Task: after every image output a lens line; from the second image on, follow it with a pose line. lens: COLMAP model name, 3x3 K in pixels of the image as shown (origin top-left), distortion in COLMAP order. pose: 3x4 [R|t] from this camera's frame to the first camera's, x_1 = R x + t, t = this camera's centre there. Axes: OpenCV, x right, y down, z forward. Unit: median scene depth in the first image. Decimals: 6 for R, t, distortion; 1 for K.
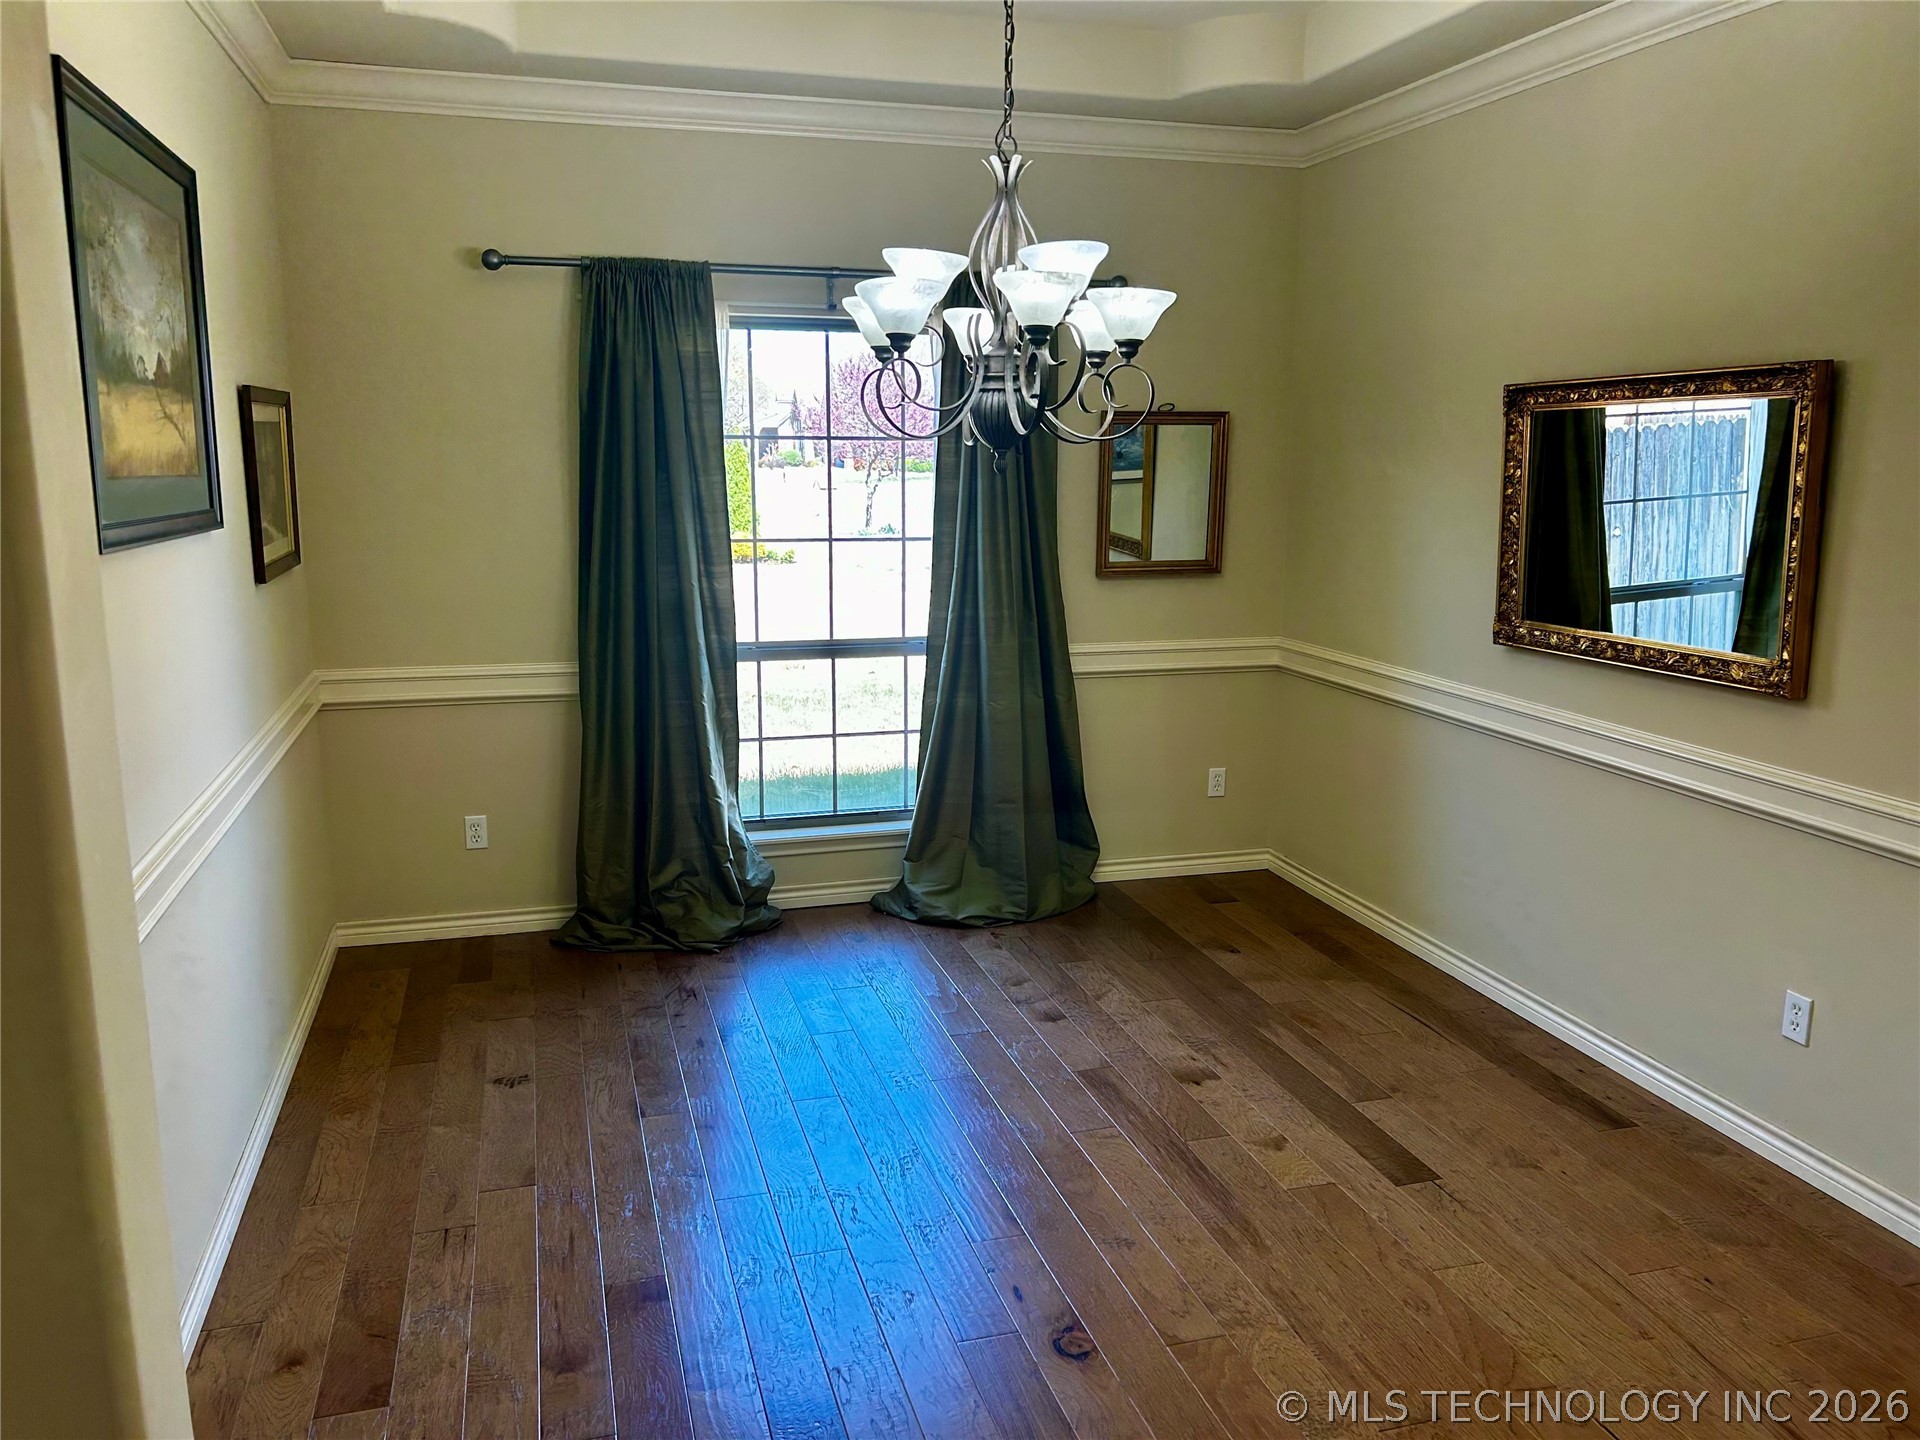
lens RADIAL K [[1438.1, 0, 951.8], [0, 1438.1, 717.3], [0, 0, 1]] dist [0.074943, -0.089706]
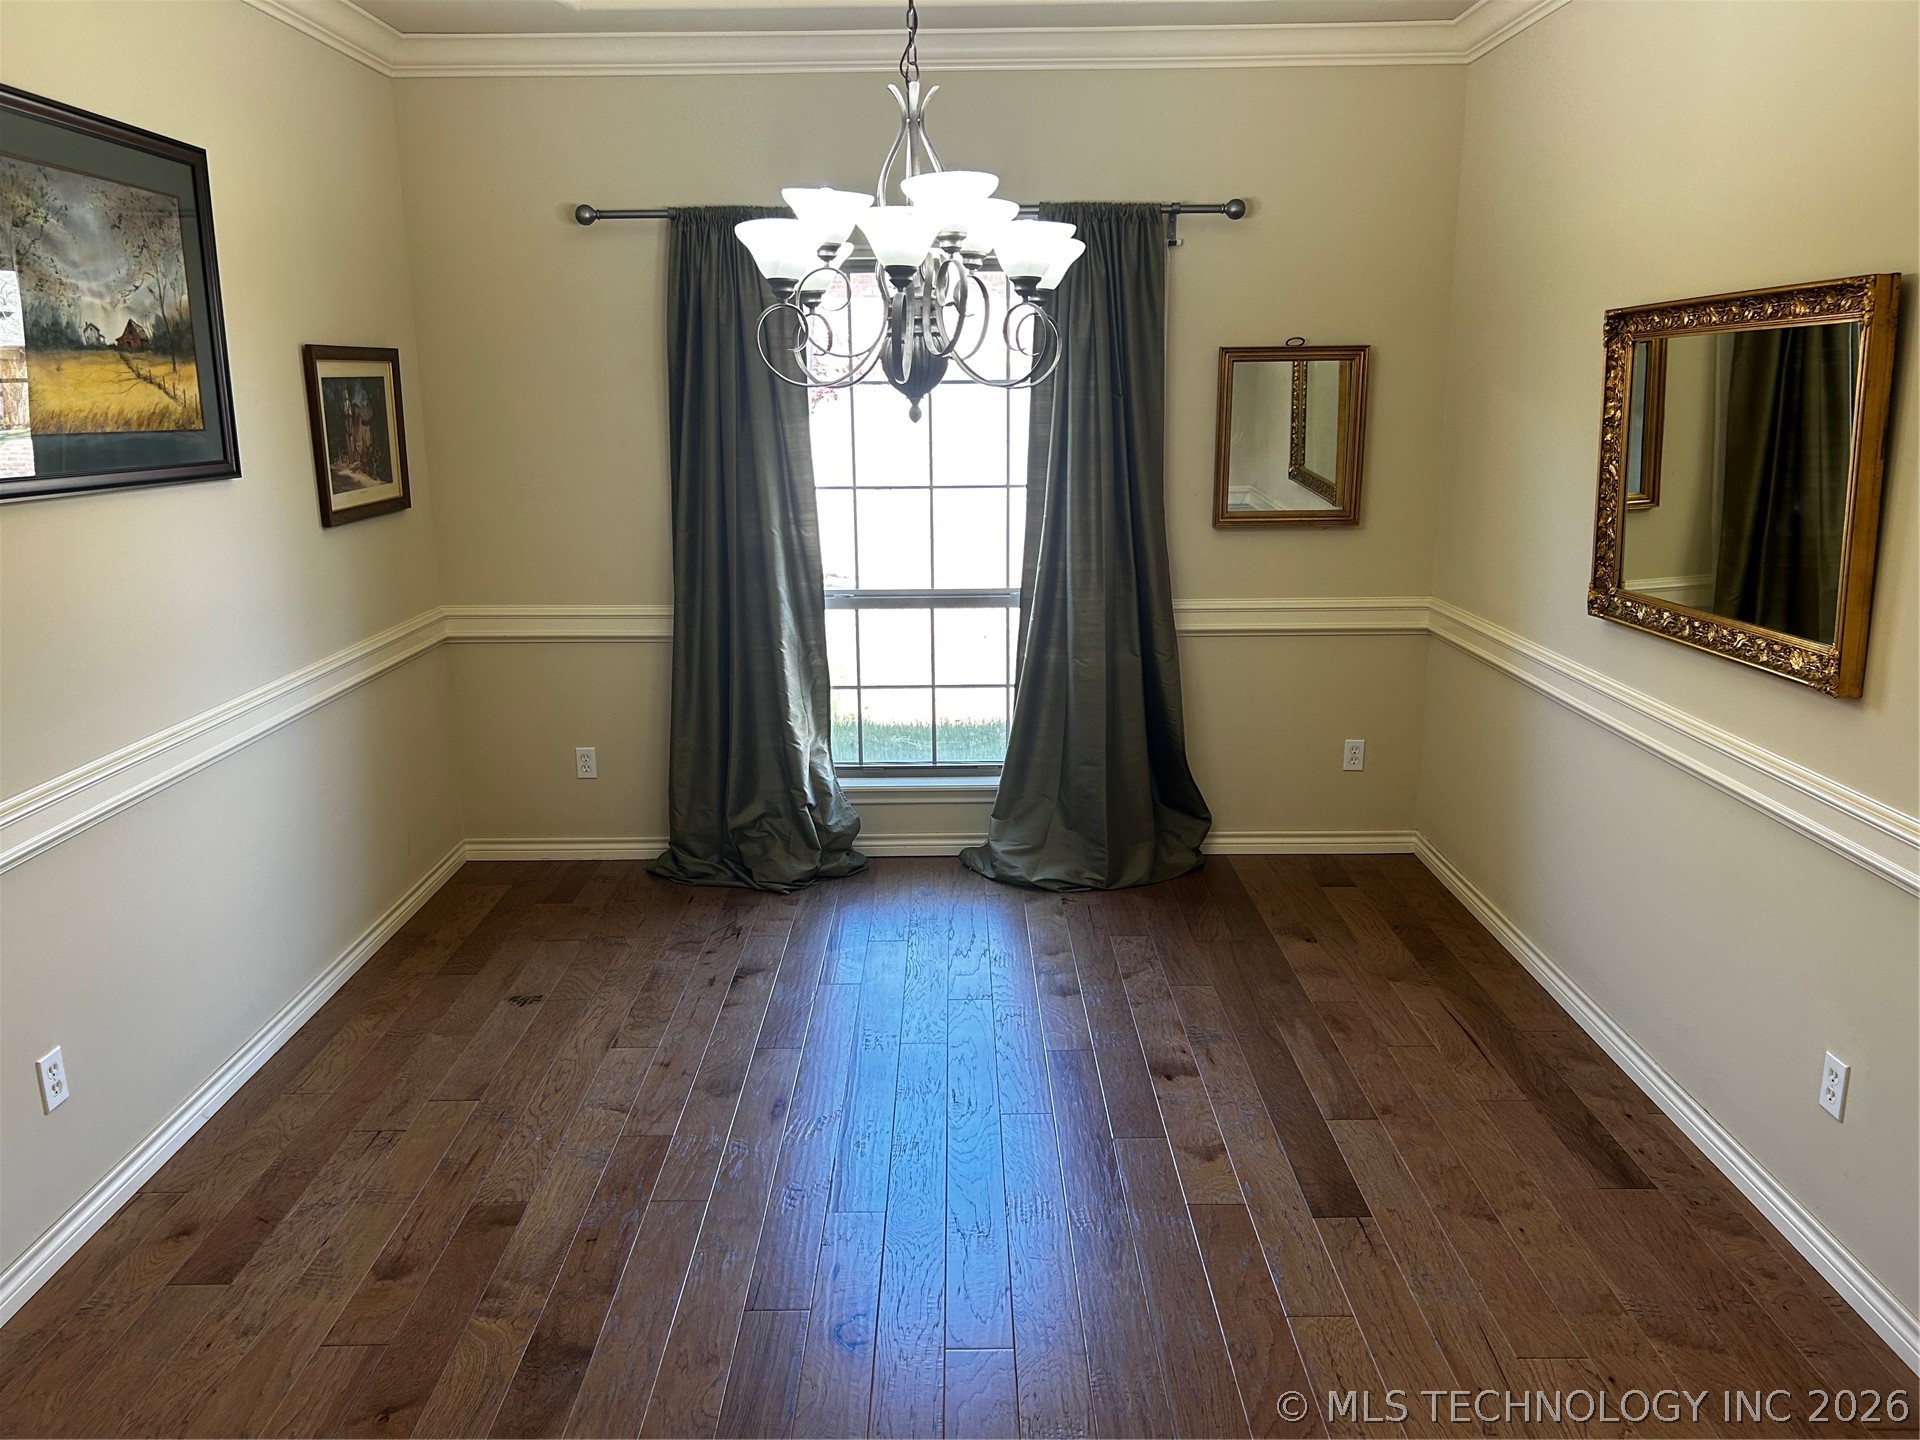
lens RADIAL K [[1438.1, 0, 966.5], [0, 1438.1, 720.1], [0, 0, 1]] dist [0.074943, -0.089706]
pose [[0.960292, 0.049885, -0.274502, 0.246546], [-0.037665, 0.998058, 0.049614, -0.016296], [0.276443, -0.037305, 0.960306, 0.064675]]
